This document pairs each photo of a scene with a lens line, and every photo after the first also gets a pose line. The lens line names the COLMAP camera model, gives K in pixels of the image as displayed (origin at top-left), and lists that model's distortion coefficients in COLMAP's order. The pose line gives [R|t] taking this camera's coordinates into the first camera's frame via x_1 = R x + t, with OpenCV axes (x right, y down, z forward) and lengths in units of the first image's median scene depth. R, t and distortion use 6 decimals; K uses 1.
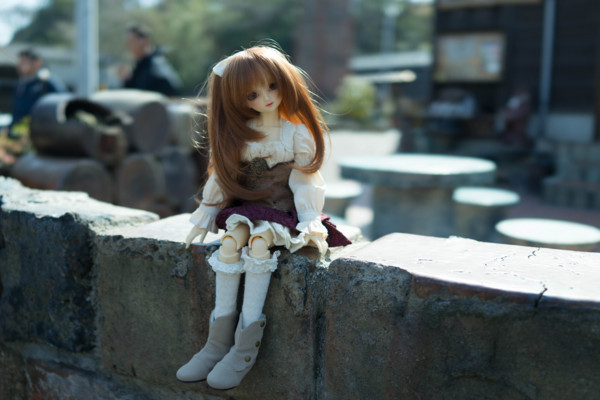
lens RADIAL K [[593.7, 0, 303.4], [0, 593.7, 200.6], [0, 0, 1]] dist [-0.103079, 0.000000]
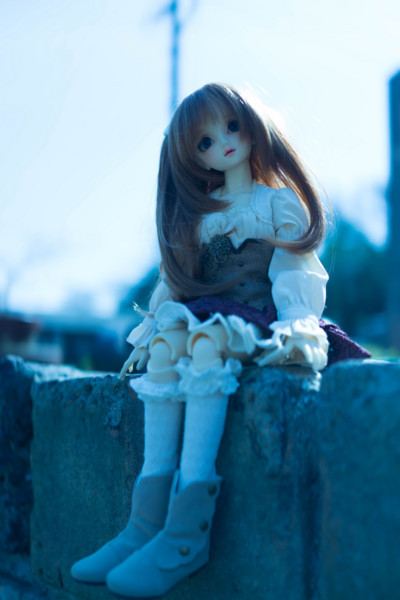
lens RADIAL K [[593.7, 0, 204.5], [0, 593.7, 299.6], [0, 0, 1]] dist [-0.103079, 0.000000]
pose [[0.949361, -0.068657, -0.306593, 0.107495], [-0.015631, 0.964303, -0.264341, 0.173245], [0.313798, 0.255748, 0.914398, 0.404156]]
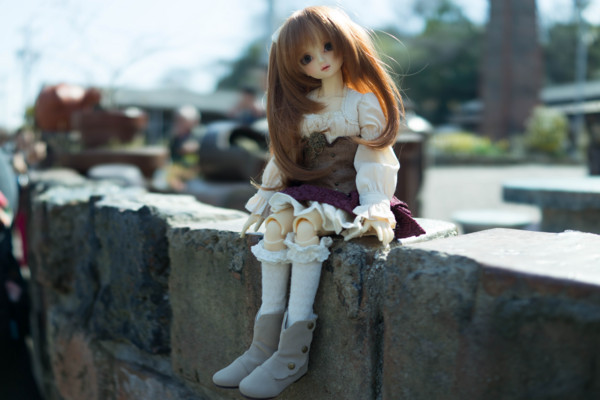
lens RADIAL K [[593.7, 0, 297.6], [0, 593.7, 197.8], [0, 0, 1]] dist [-0.103079, 0.000000]
pose [[0.947673, -0.004226, -0.319216, 0.172334], [-0.018411, 0.997525, -0.067864, 0.081973], [0.318712, 0.070190, 0.945249, 0.182989]]
